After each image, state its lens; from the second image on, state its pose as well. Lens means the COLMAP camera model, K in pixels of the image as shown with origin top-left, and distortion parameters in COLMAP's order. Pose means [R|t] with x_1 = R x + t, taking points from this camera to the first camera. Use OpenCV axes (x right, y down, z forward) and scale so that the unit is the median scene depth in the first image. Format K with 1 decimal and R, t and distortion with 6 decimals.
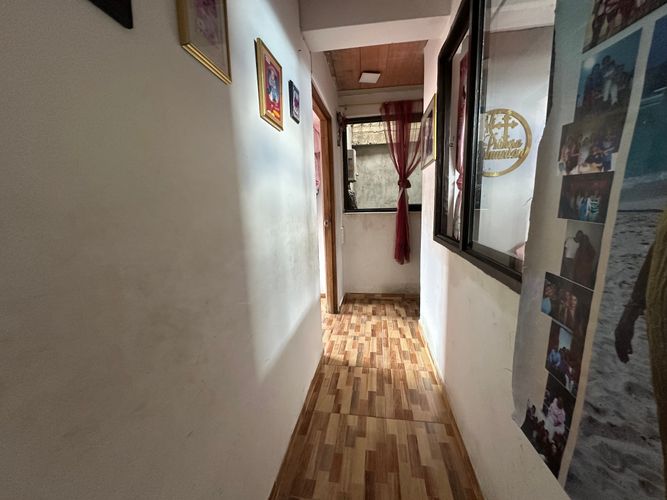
lens RADIAL K [[267.3, 0, 333.4], [0, 267.3, 248.8], [0, 0, 1]] dist [-0.000861, 0.000211]
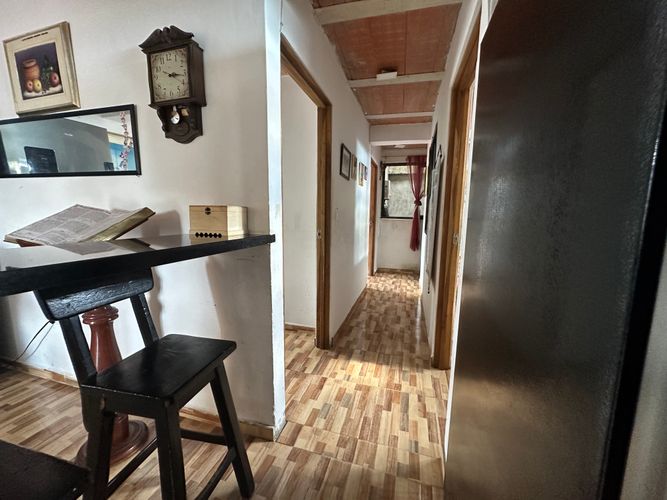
lens RADIAL K [[267.3, 0, 333.4], [0, 267.3, 248.8], [0, 0, 1]] dist [-0.000861, 0.000211]
pose [[0.991373, 0.065935, -0.113278, -0.054954], [-0.069143, 0.997303, -0.024618, 0.125588], [0.111349, 0.032238, 0.993258, -0.738342]]
